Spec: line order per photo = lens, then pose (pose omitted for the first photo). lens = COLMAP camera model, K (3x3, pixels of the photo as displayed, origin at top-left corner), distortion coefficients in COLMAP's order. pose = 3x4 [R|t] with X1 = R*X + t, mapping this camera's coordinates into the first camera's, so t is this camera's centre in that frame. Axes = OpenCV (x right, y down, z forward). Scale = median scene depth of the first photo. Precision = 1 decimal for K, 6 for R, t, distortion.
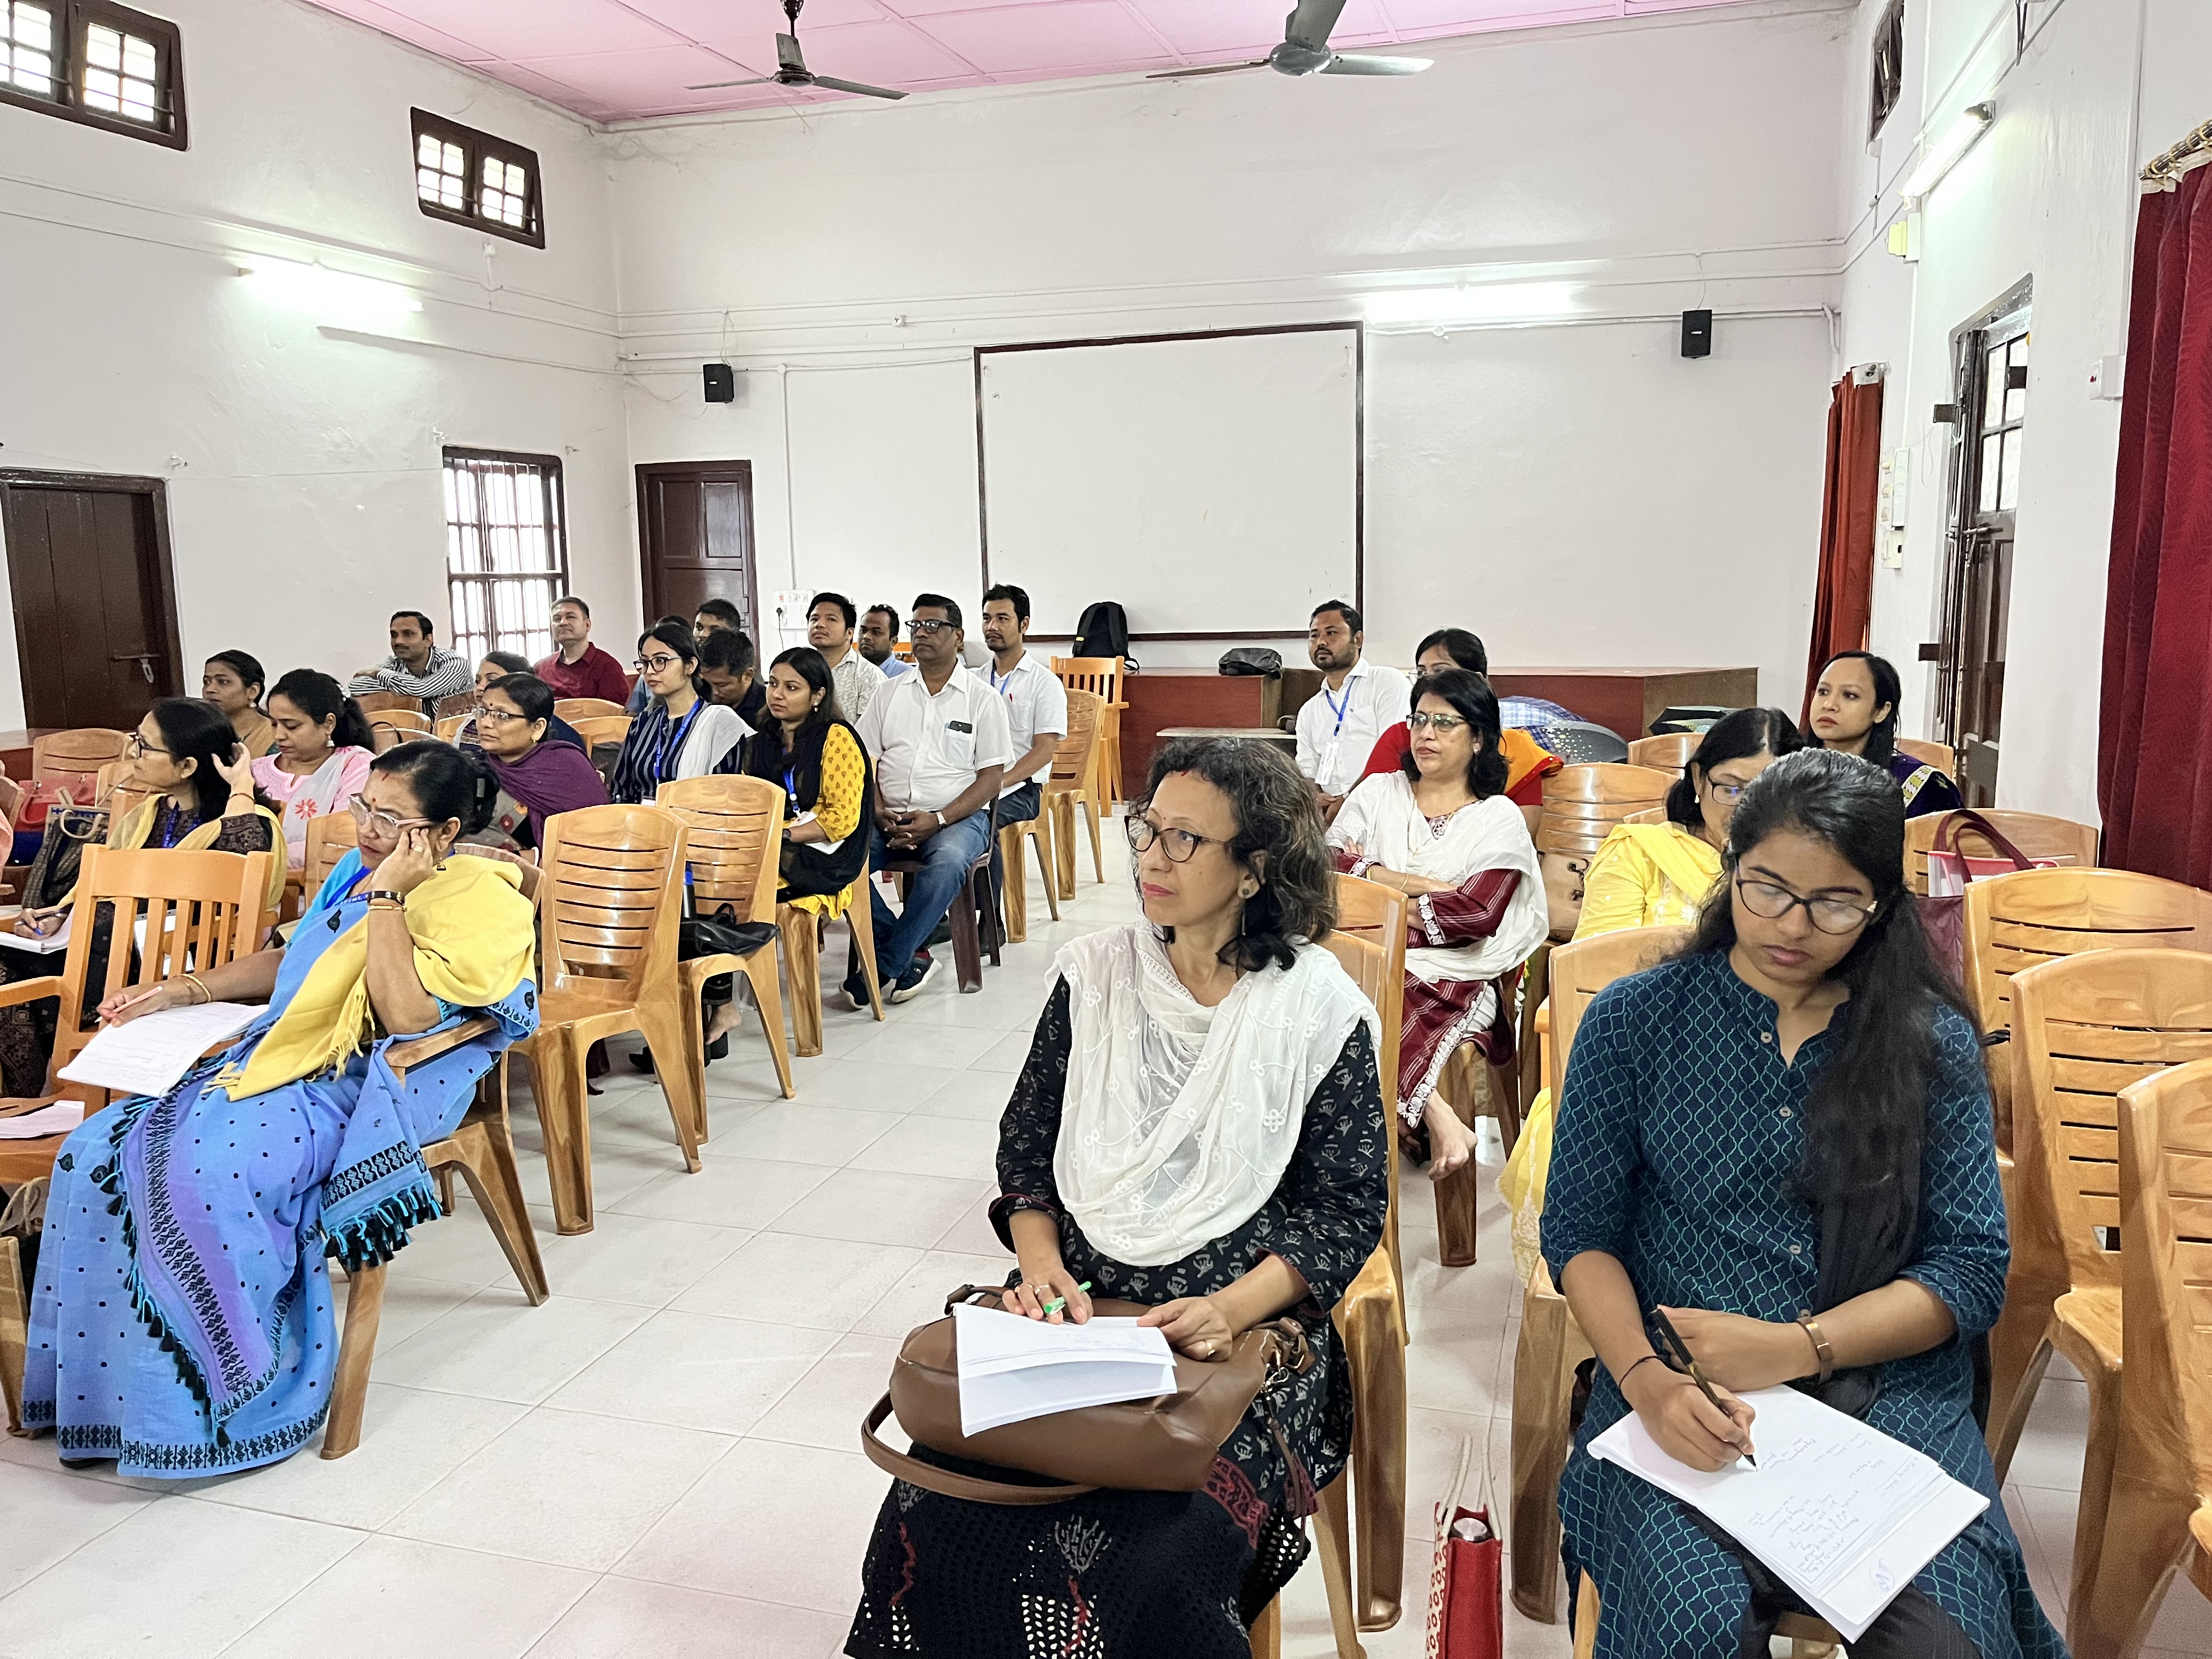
lens RADIAL K [[1662.8, 0, 1126.0], [0, 1662.8, 836.0], [0, 0, 1]] dist [0.056943, -0.087529]
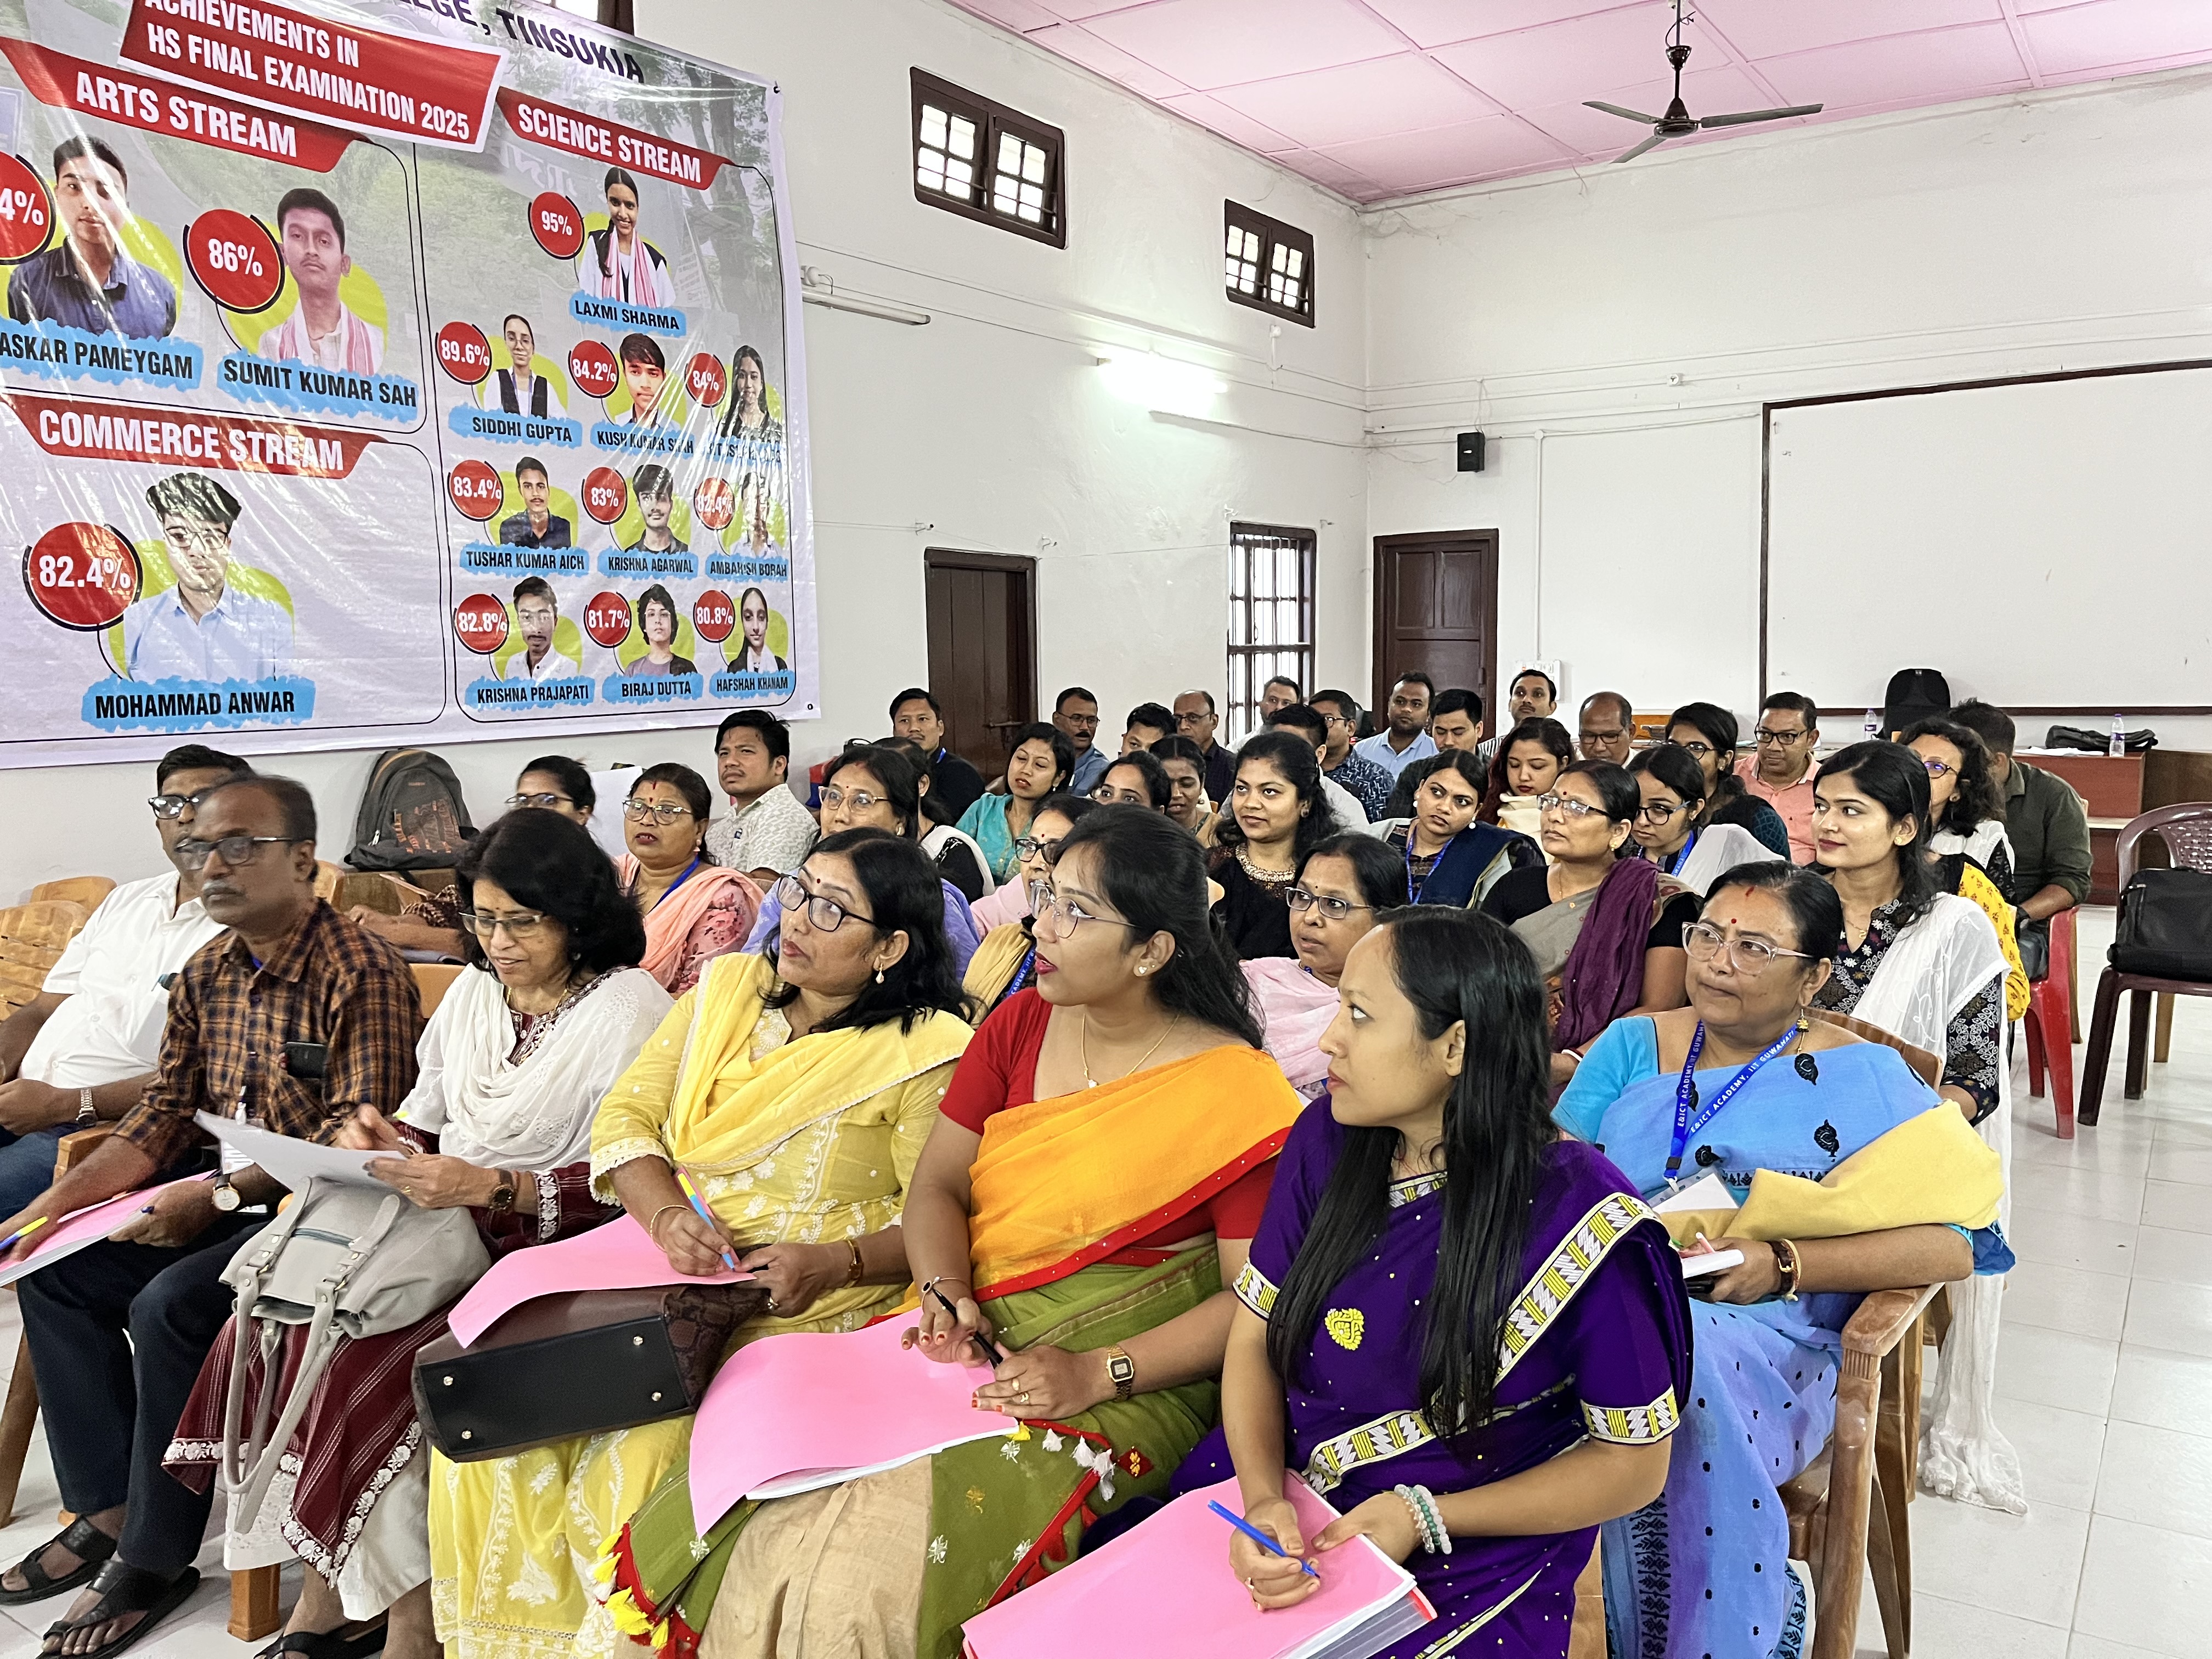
lens RADIAL K [[1662.8, 0, 1114.1], [0, 1662.8, 803.6], [0, 0, 1]] dist [0.056943, -0.087529]
pose [[0.956805, 0.027545, -0.289423, -0.172073], [-0.044831, 0.997574, -0.053264, -0.002997], [0.287254, 0.063939, 0.955718, 0.014927]]
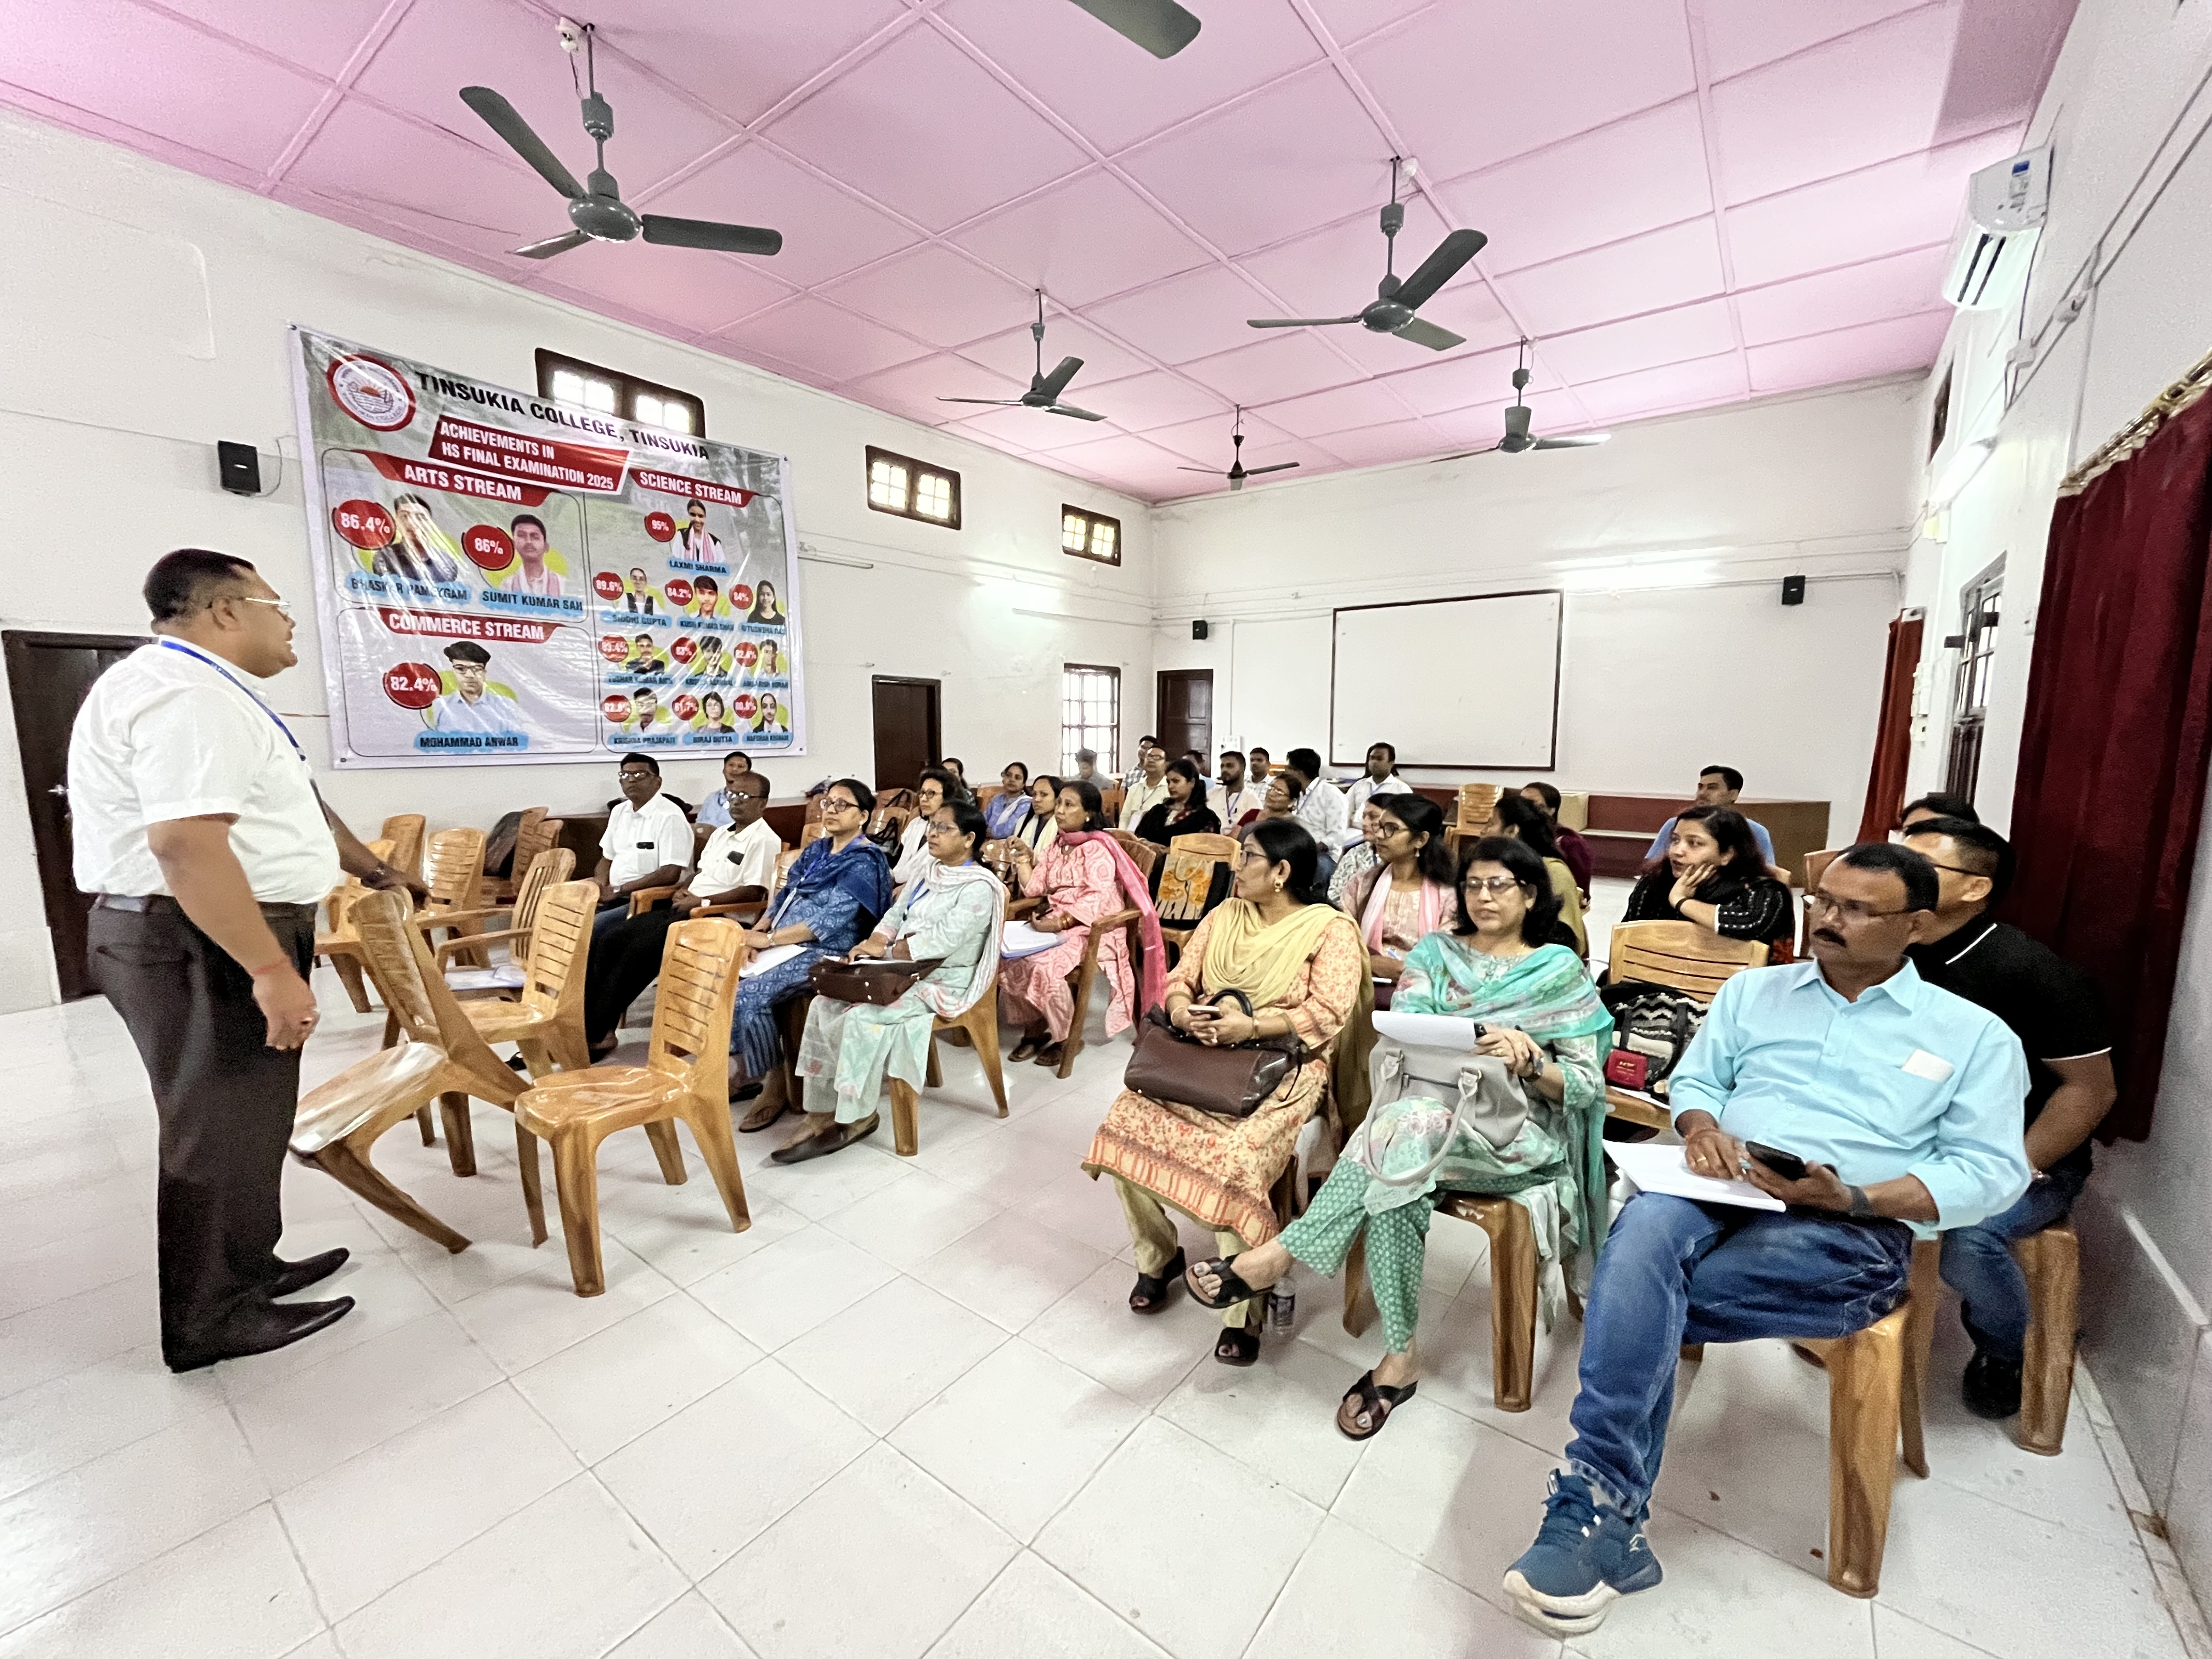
lens RADIAL K [[889.2, 0, 1107.9], [0, 889.2, 836.7], [0, 0, 1]] dist [-0.011647, 0.001822]
pose [[0.934486, 0.063537, -0.350285, 0.039171], [-0.074328, 0.997081, -0.017433, -0.003935], [0.348155, 0.042327, 0.936481, 0.000093]]
